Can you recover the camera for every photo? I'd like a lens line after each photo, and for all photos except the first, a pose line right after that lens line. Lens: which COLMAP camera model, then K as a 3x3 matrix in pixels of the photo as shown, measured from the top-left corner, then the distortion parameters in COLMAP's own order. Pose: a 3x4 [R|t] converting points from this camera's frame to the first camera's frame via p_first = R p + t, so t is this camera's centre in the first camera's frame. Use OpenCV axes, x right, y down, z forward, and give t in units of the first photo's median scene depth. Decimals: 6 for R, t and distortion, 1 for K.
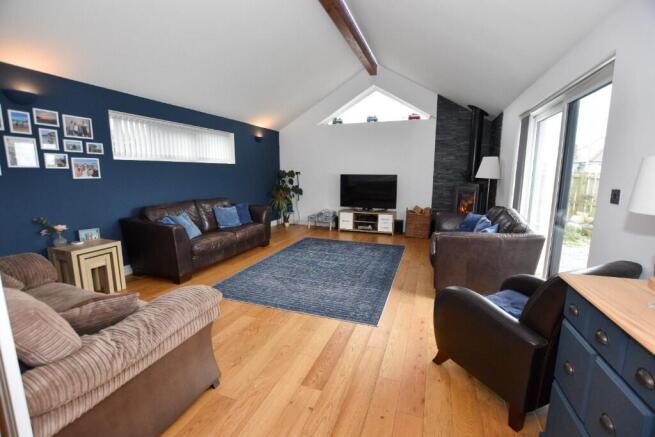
lens RADIAL K [[289.3, 0, 327.5], [0, 289.3, 218.5], [0, 0, 1]] dist [-0.000412, -0.000093]
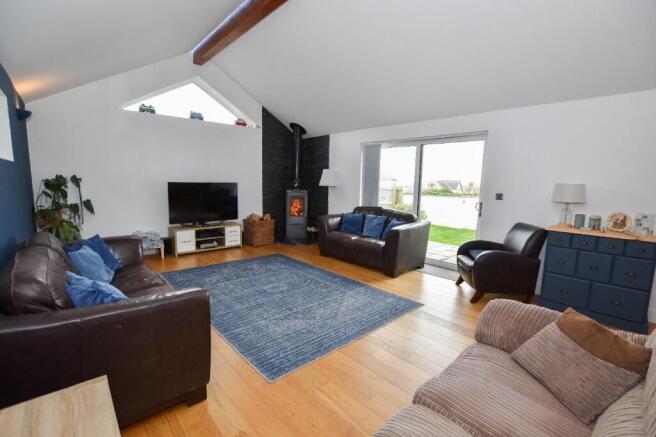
lens RADIAL K [[298.3, 0, 328.0], [0, 298.3, 218.5], [0, 0, 1]] dist [-0.001336, -0.000145]
pose [[0.478021, -0.110133, 0.871416, -0.487133], [0.121249, 0.990884, 0.058720, -0.058853], [-0.869939, 0.077589, 0.487017, 0.294206]]
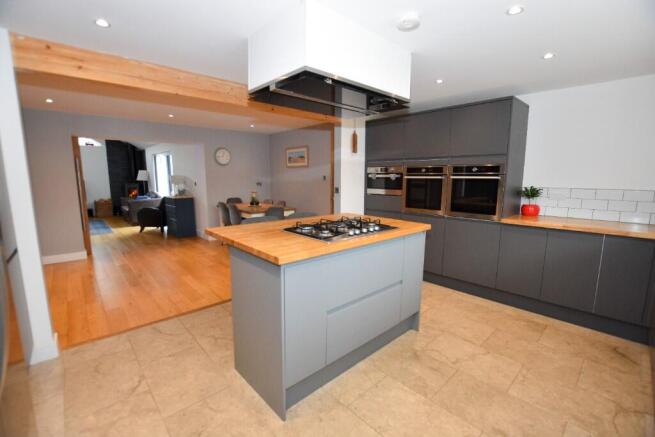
lens RADIAL K [[289.3, 0, 327.5], [0, 289.3, 218.5], [0, 0, 1]] dist [-0.000412, -0.000093]
pose [[0.466880, -0.134097, 0.874095, -0.558159], [0.138601, 0.987316, 0.077436, 0.126234], [-0.873392, 0.084998, 0.479544, -0.929713]]
